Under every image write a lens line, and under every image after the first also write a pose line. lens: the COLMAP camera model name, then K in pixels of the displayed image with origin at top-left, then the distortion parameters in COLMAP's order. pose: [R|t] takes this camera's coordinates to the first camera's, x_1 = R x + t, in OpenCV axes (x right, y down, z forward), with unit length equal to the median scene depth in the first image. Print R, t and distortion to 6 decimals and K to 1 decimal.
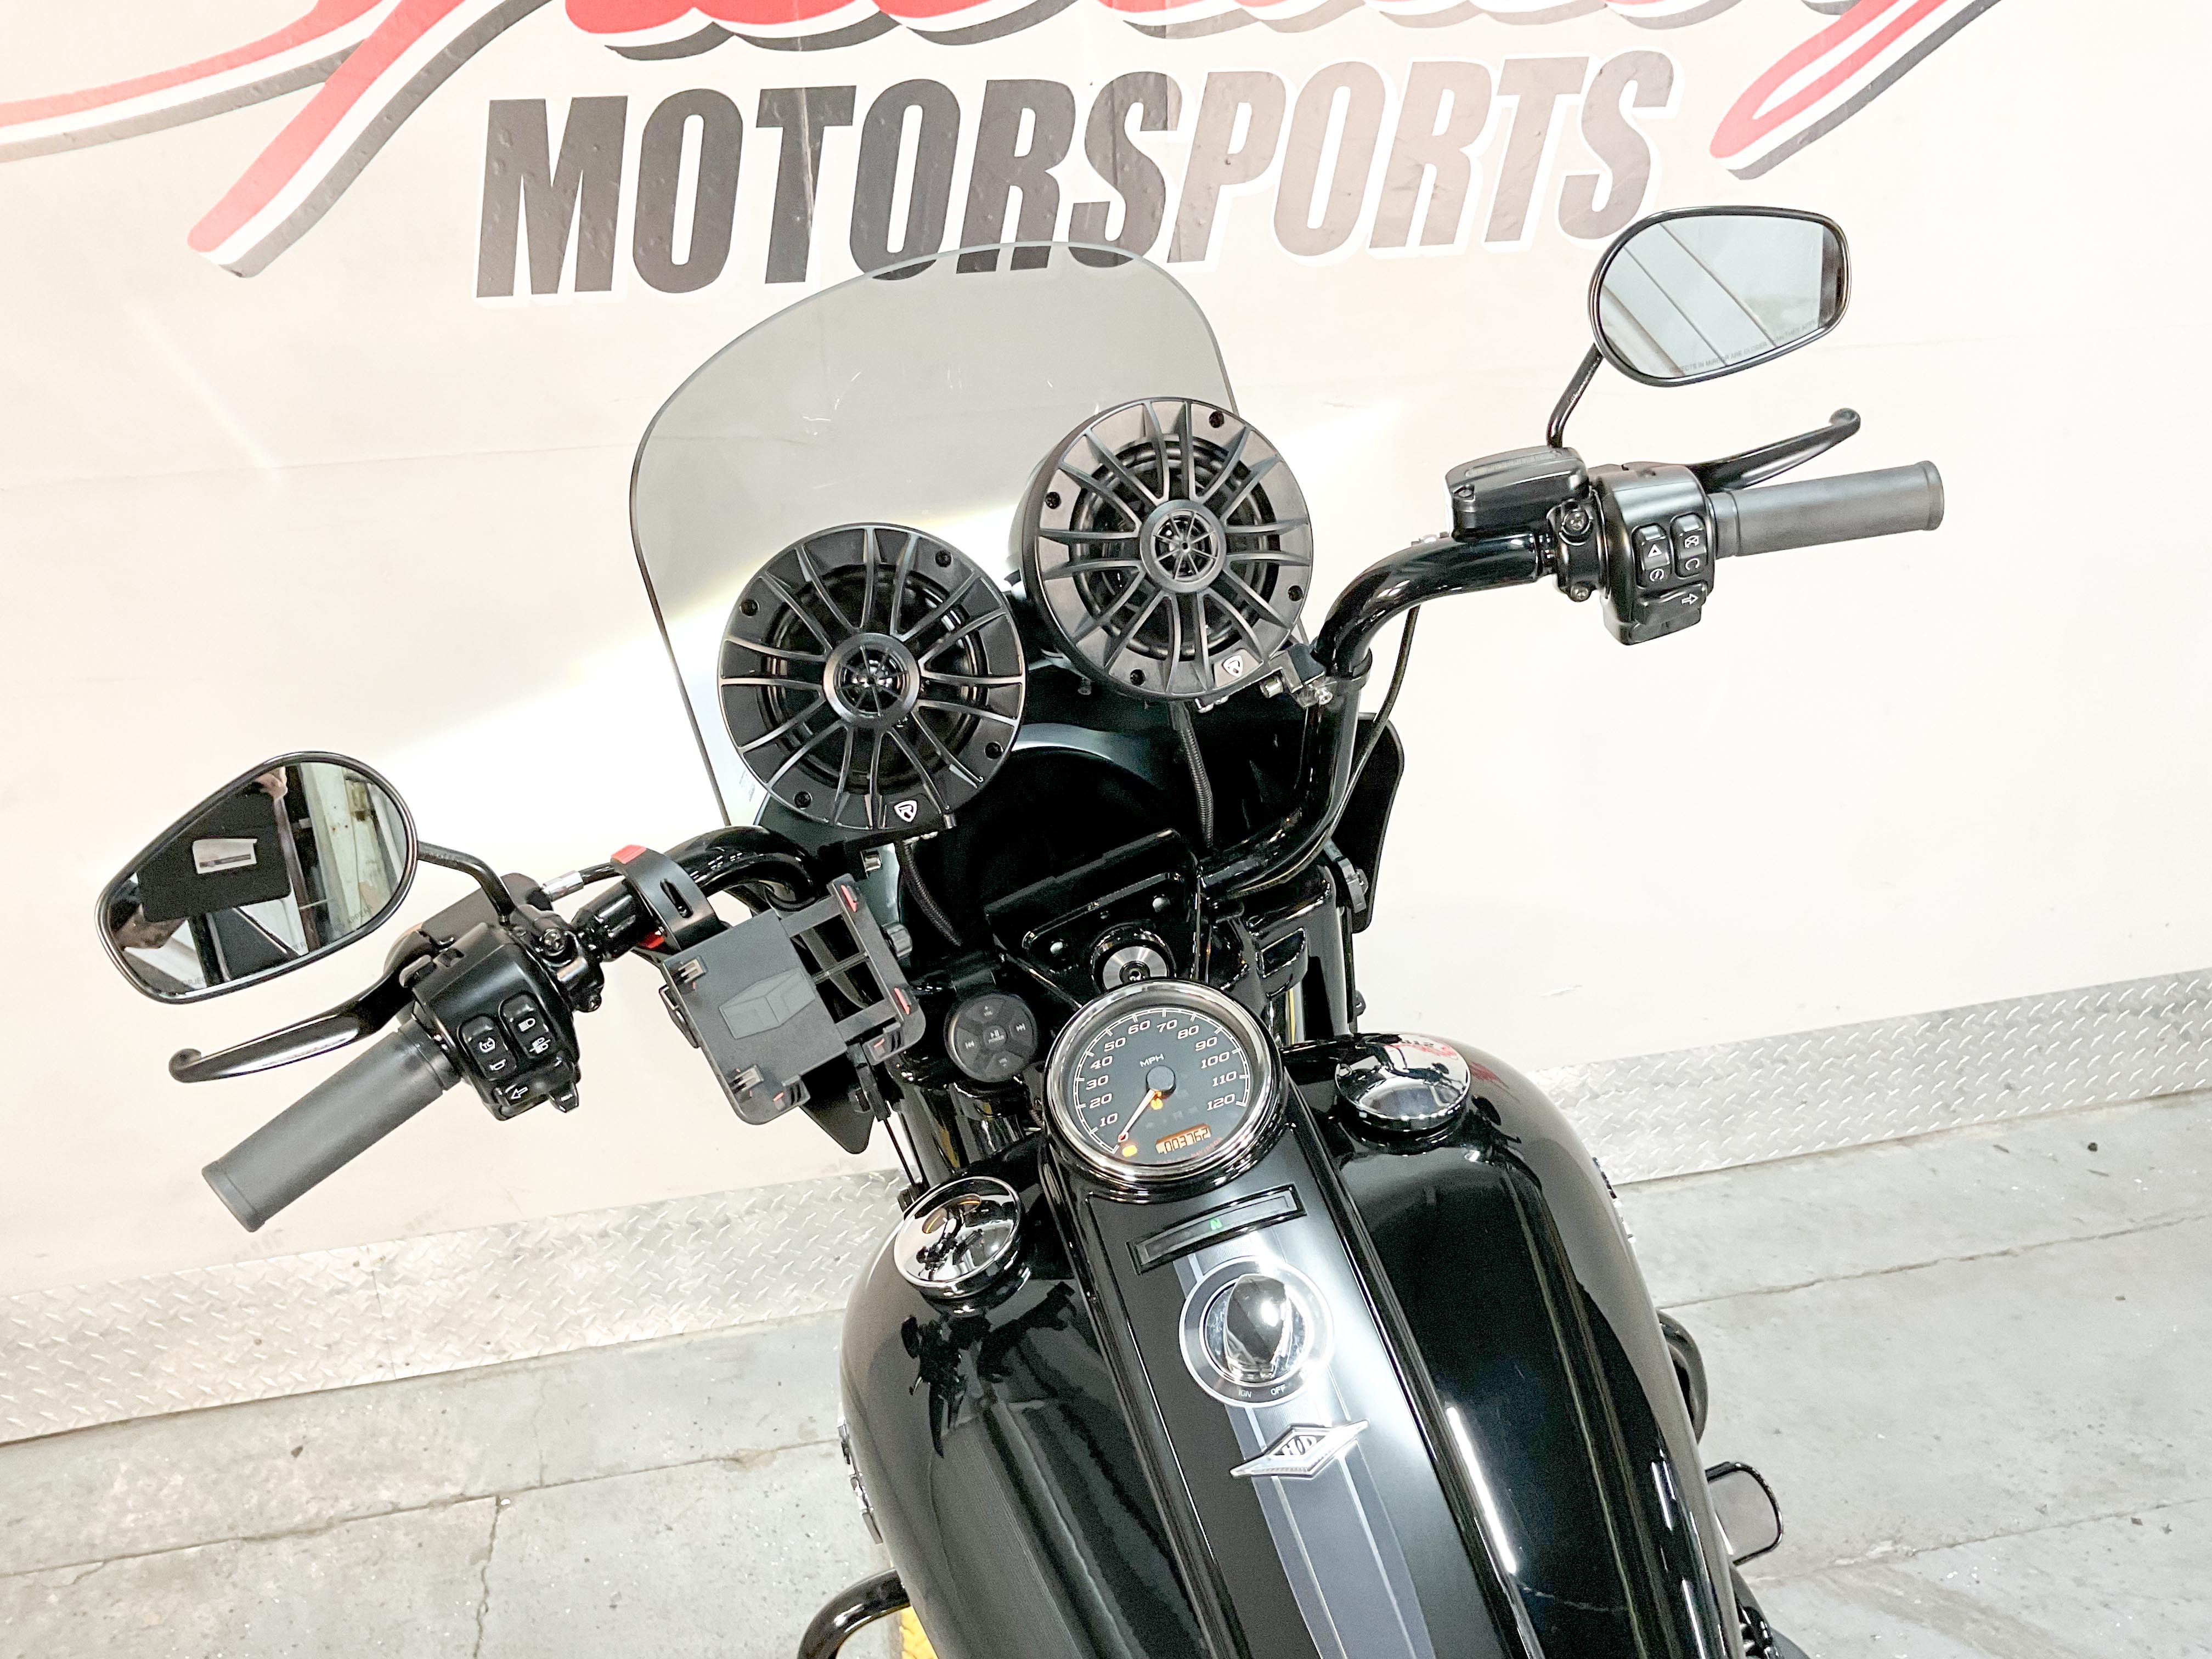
lens RADIAL K [[1906.2, 0, 1115.8], [0, 1906.2, 848.0], [0, 0, 1]] dist [-0.003198, -0.009080]
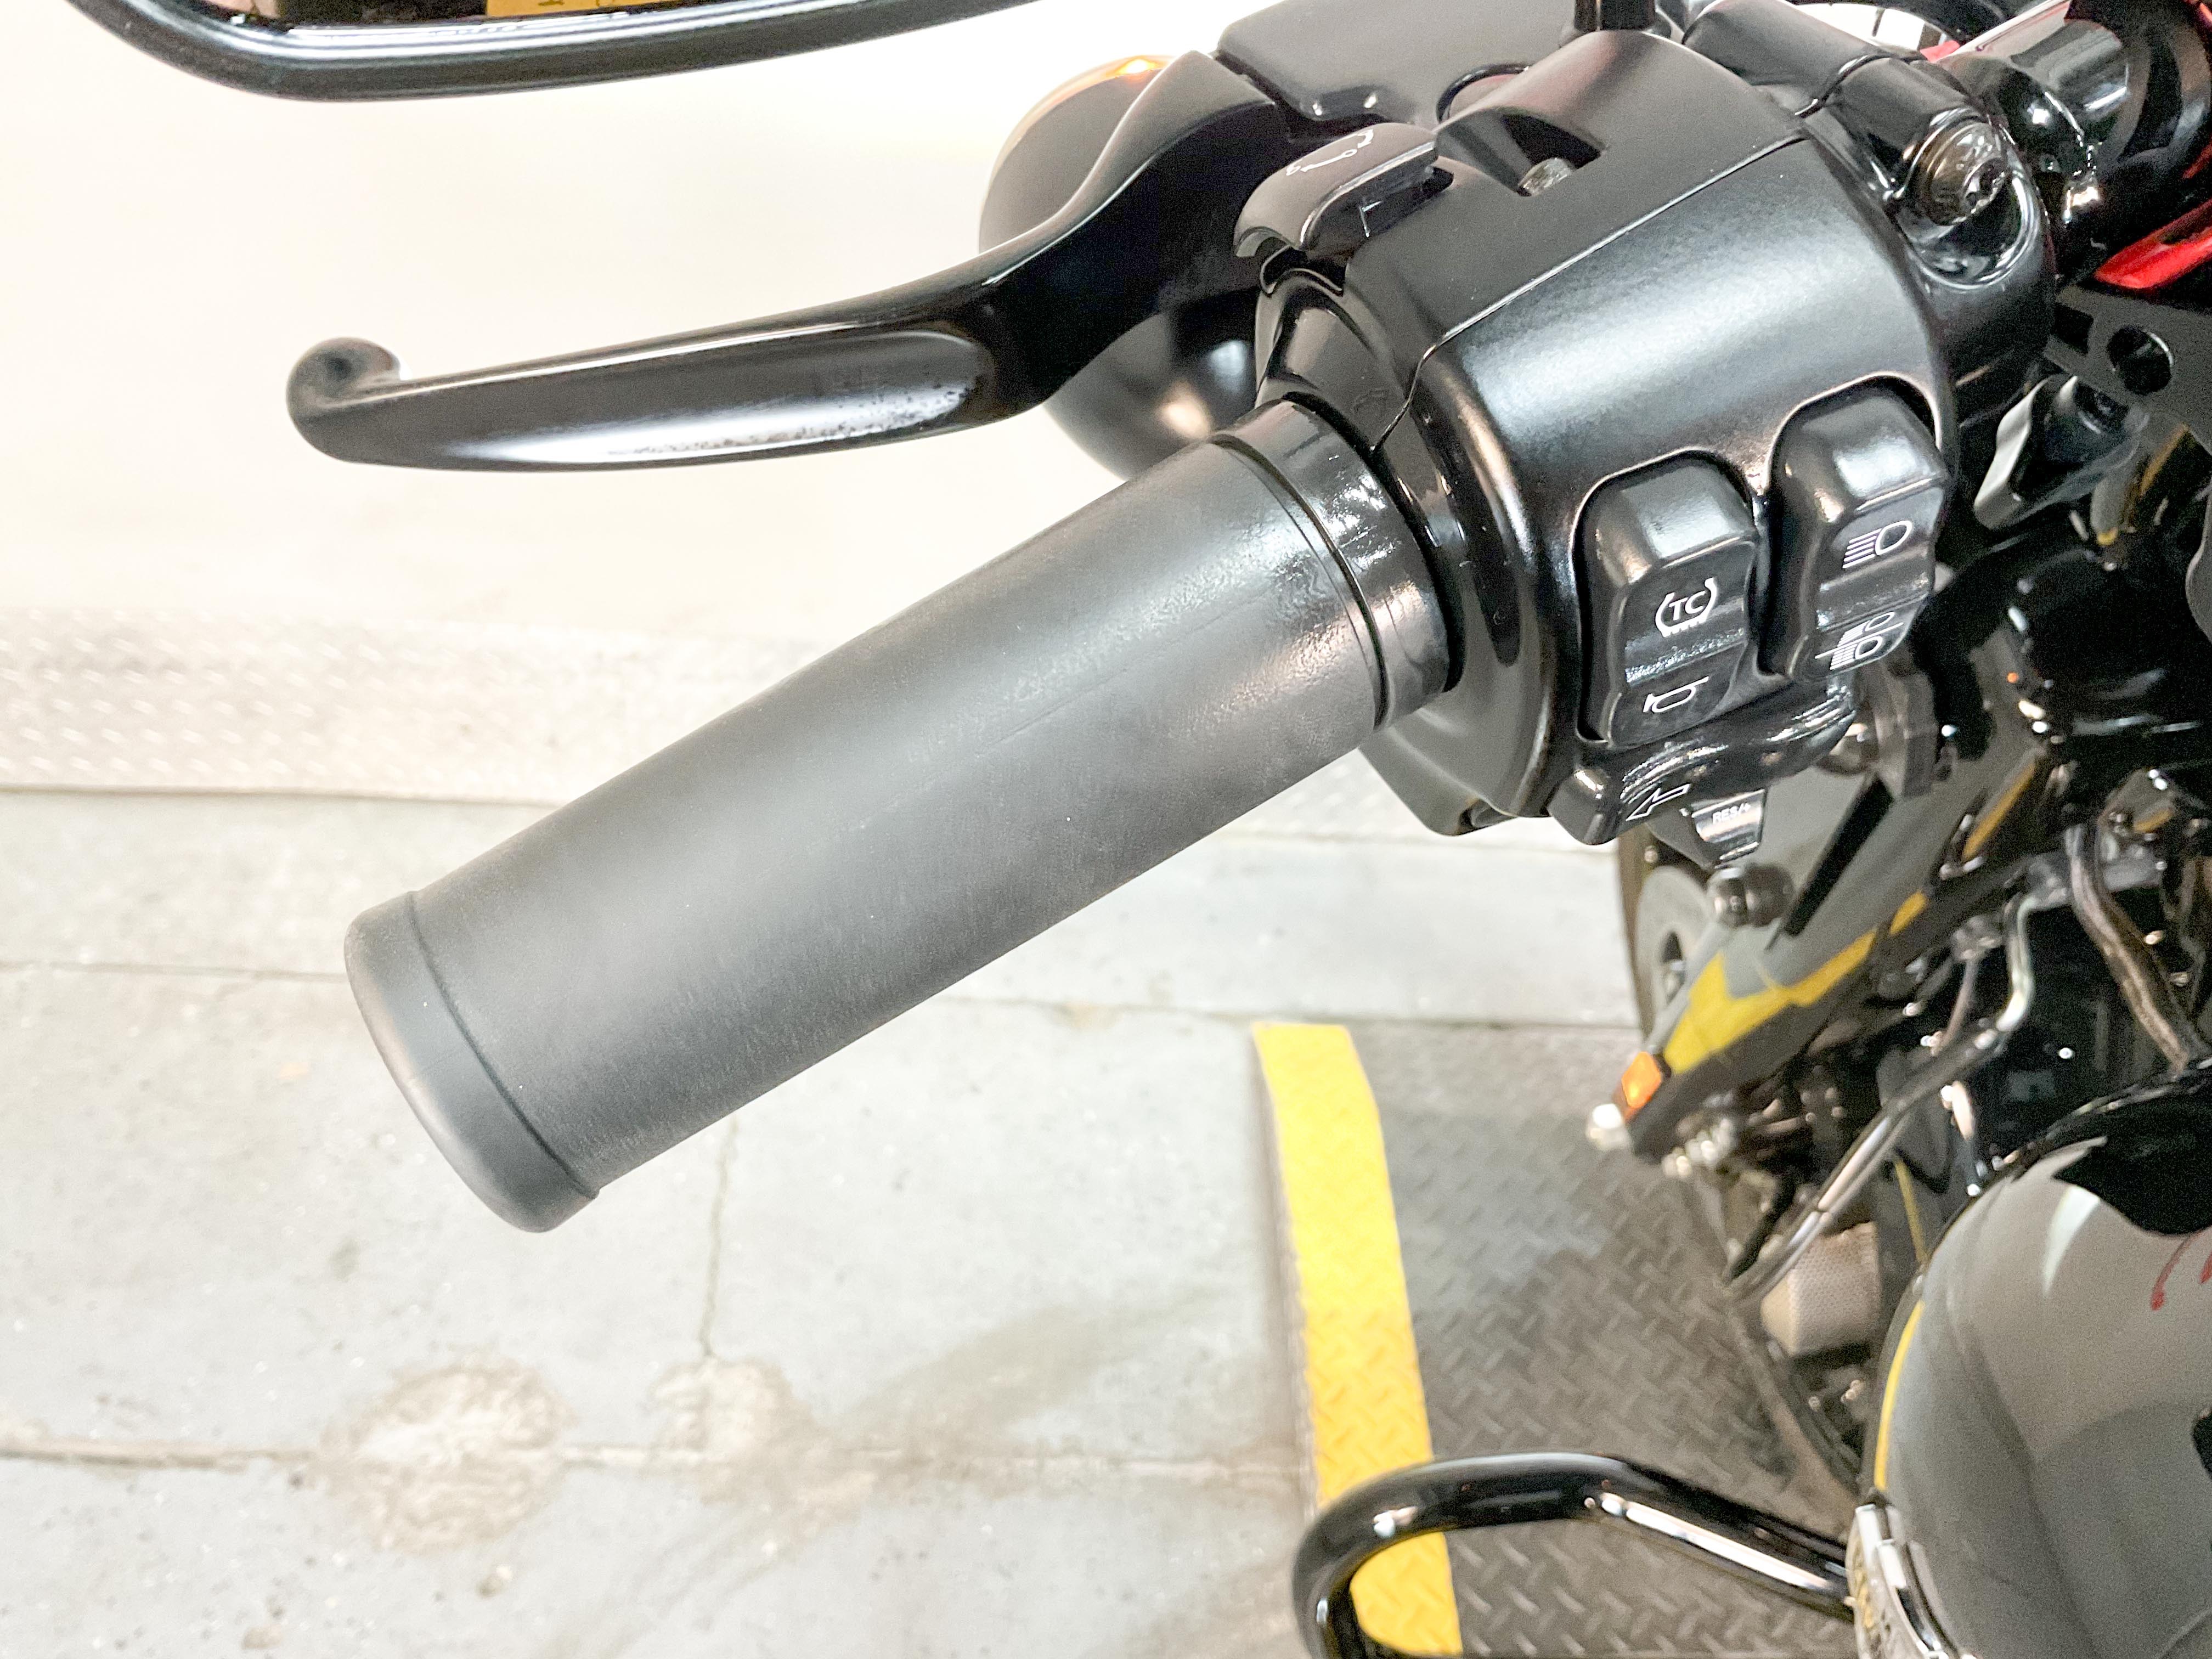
lens RADIAL K [[1906.2, 0, 1114.9], [0, 1906.2, 869.4], [0, 0, 1]] dist [-0.003198, -0.009080]
pose [[0.976359, 0.207198, -0.061580, -0.329974], [-0.178226, 0.932869, 0.313035, 0.067222], [0.122306, -0.294659, 0.947743, 0.694198]]
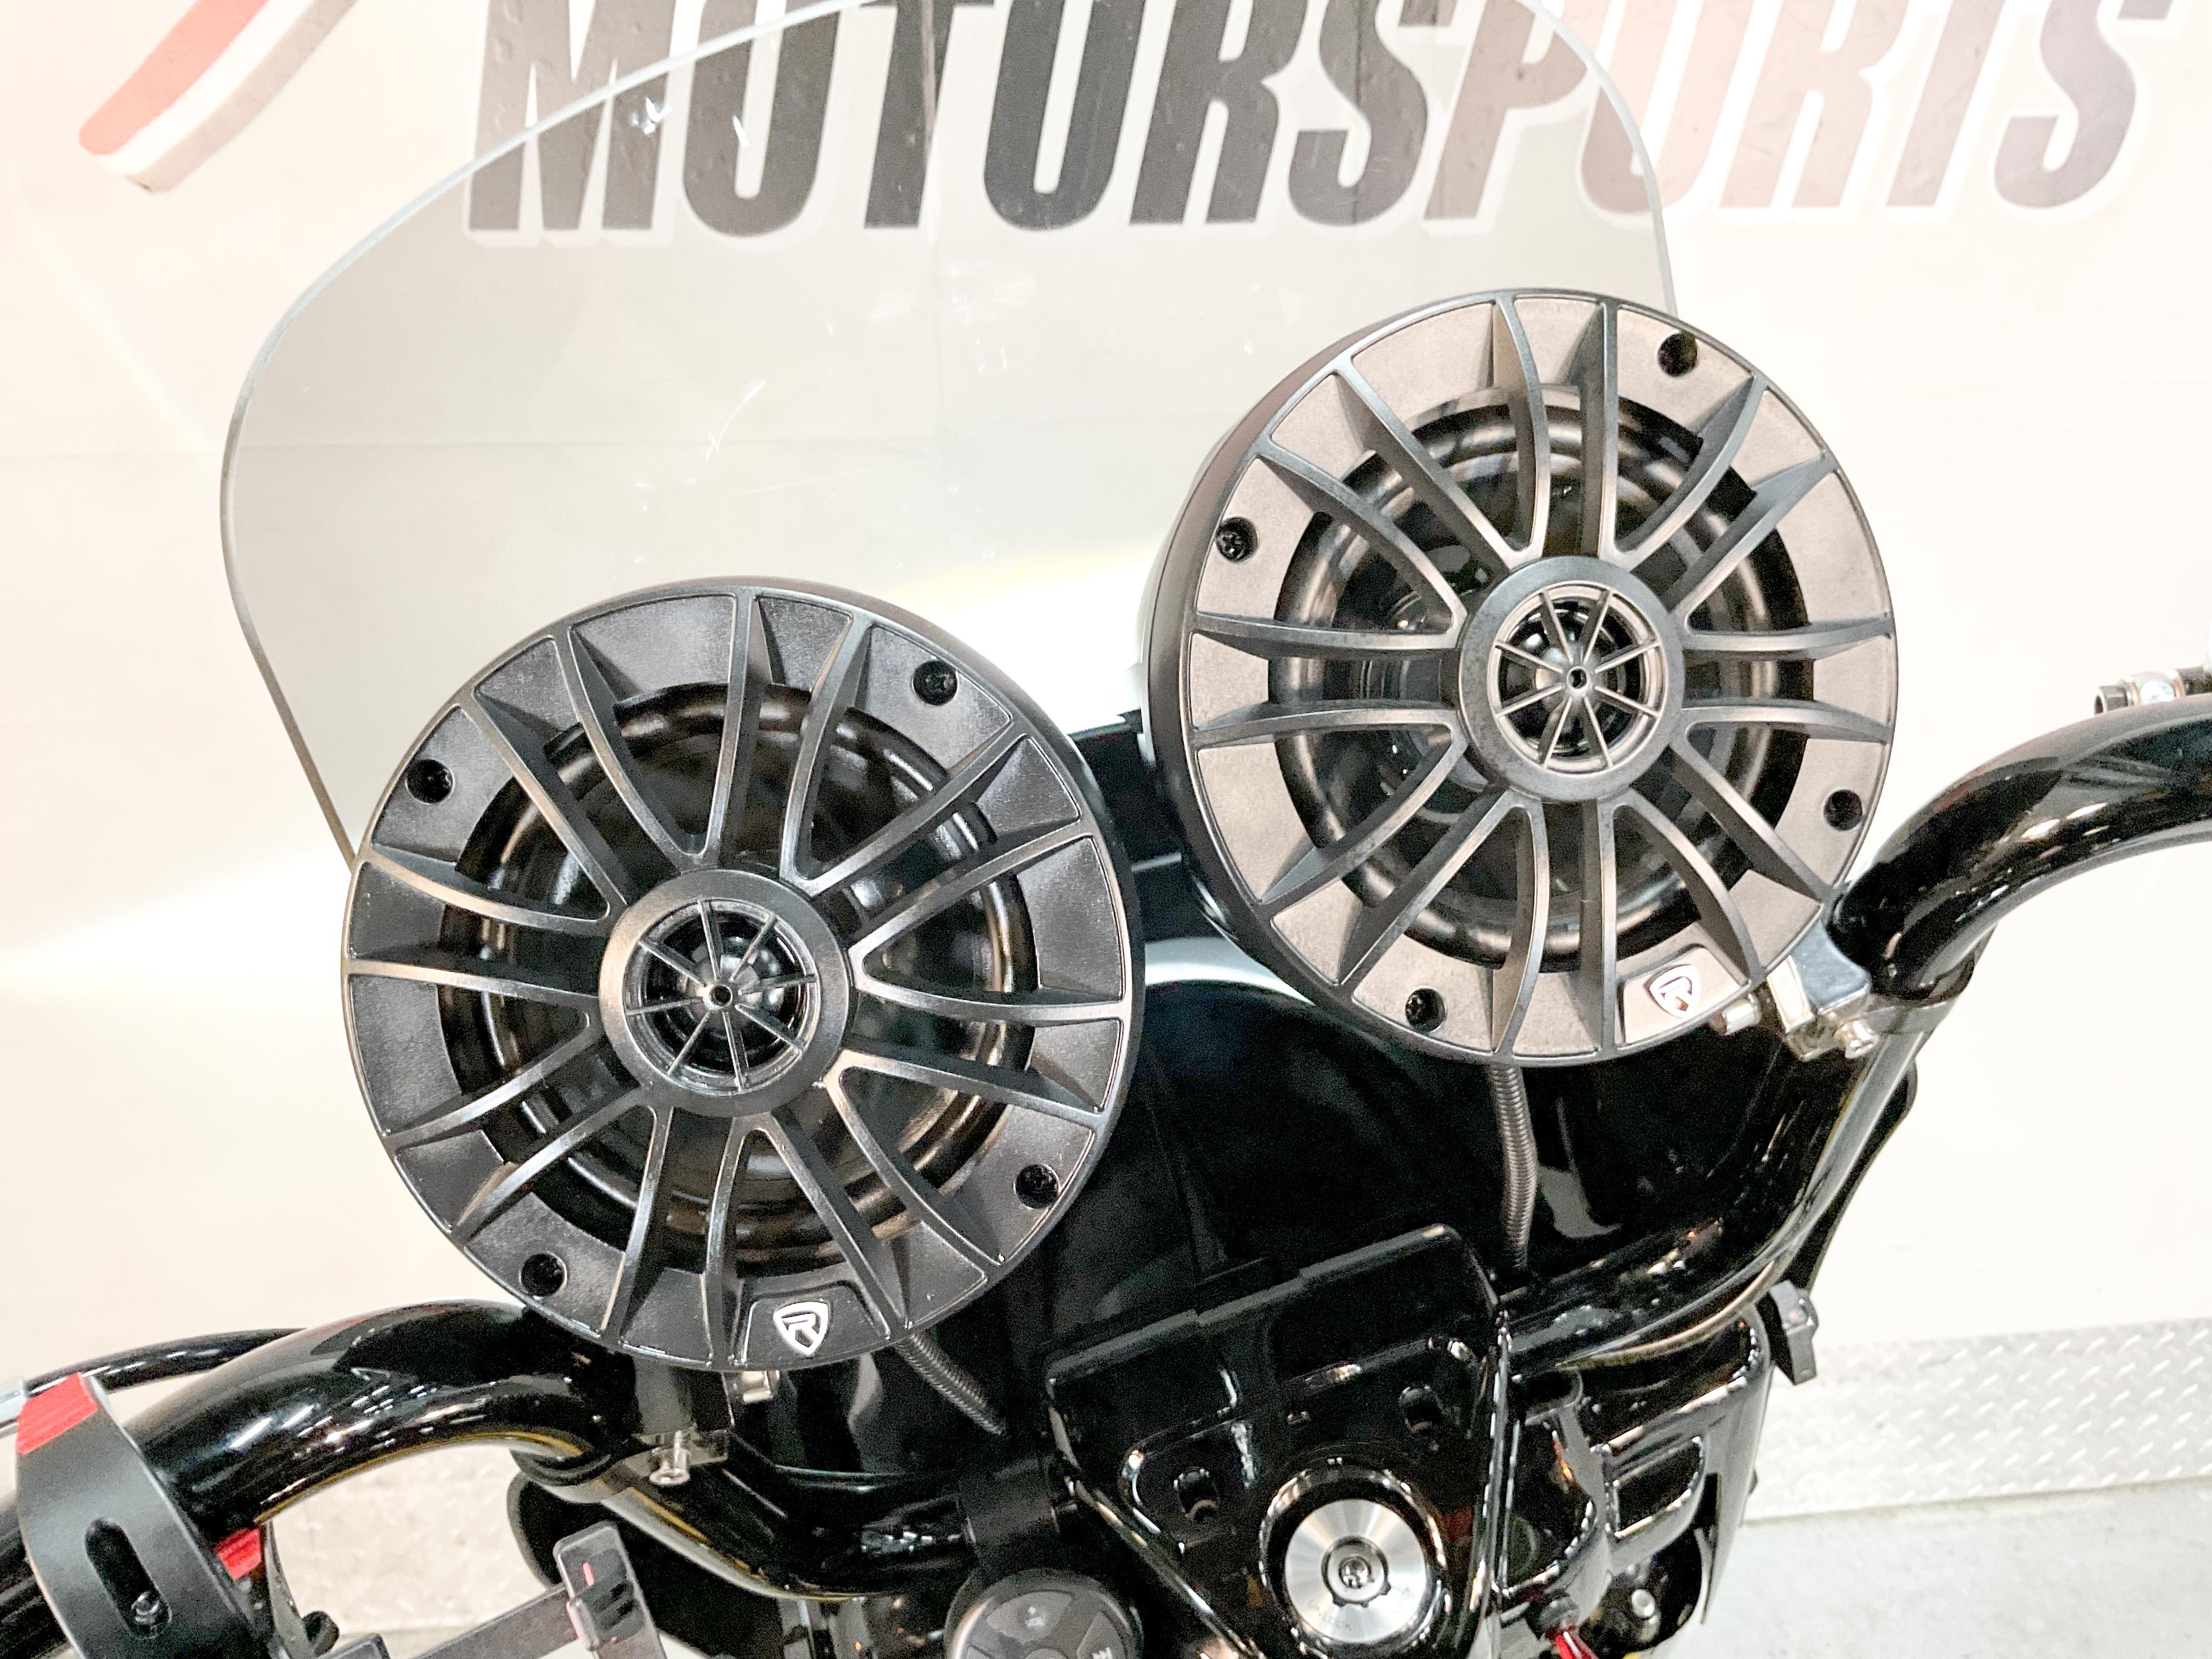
lens RADIAL K [[1906.2, 0, 1091.7], [0, 1906.2, 809.0], [0, 0, 1]] dist [-0.003198, -0.009080]
pose [[0.992602, 0.059347, -0.105916, -0.017254], [-0.063686, 0.997244, -0.038059, -0.109126], [0.103366, 0.044523, 0.993646, 0.599166]]
